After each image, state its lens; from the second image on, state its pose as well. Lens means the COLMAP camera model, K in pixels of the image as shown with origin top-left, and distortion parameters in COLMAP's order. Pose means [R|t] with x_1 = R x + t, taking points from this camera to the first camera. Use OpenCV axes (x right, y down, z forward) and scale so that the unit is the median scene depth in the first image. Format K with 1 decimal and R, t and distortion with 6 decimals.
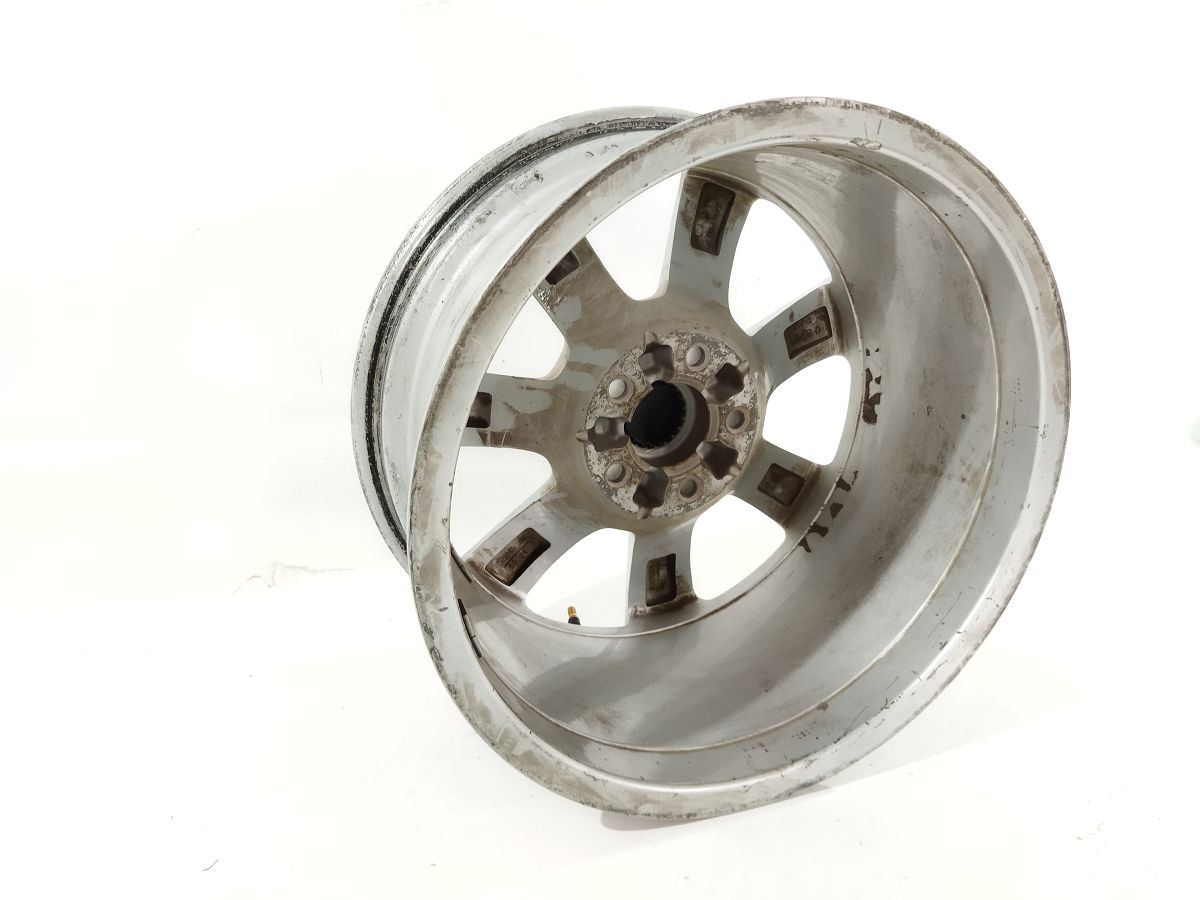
lens RADIAL K [[909.8, 0, 599.7], [0, 909.8, 447.4], [0, 0, 1]] dist [0.069945, -0.083562]
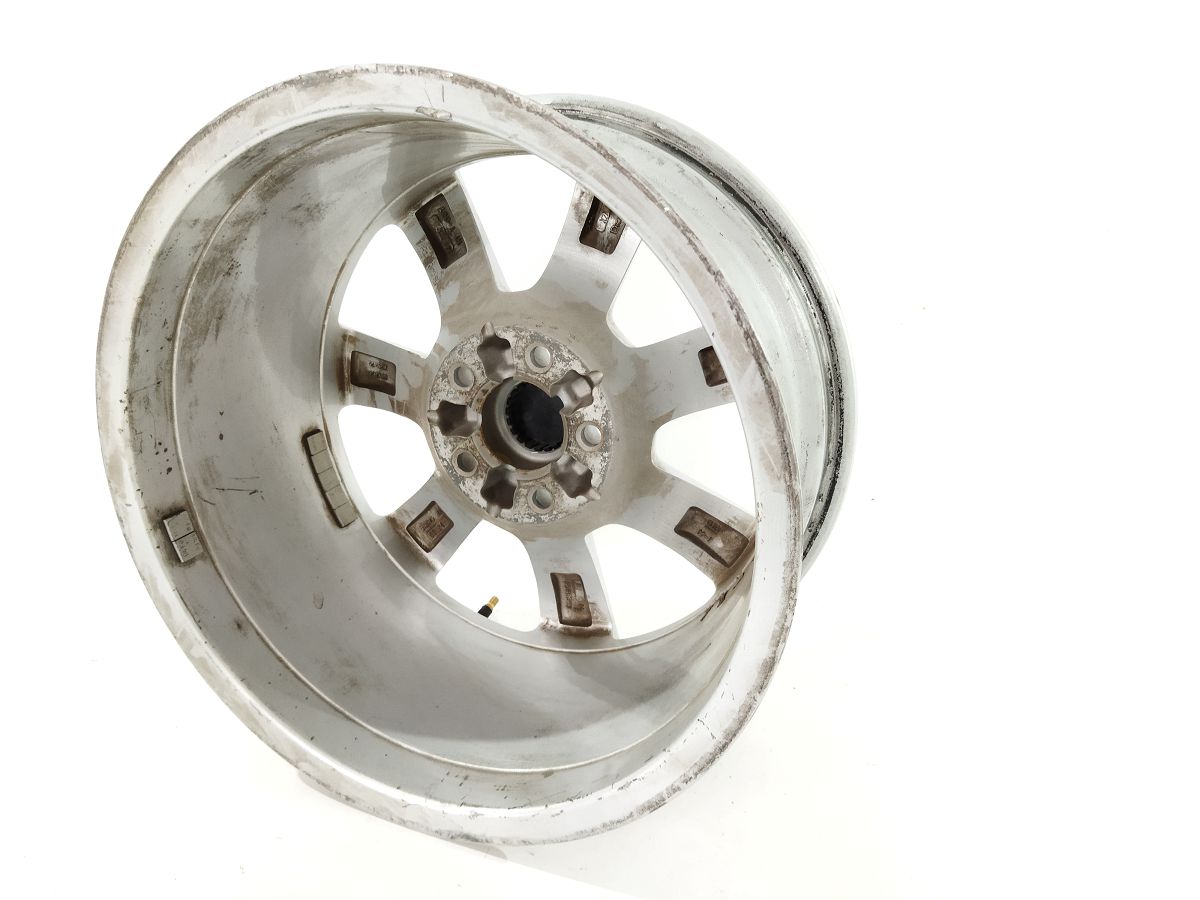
lens RADIAL K [[909.8, 0, 595.8], [0, 909.8, 445.4], [0, 0, 1]] dist [0.069945, -0.083562]
pose [[0.718463, 0.193491, -0.668111, 0.886035], [-0.215559, 0.975178, 0.050616, -0.079851], [0.661321, 0.107651, 0.742338, 0.400693]]
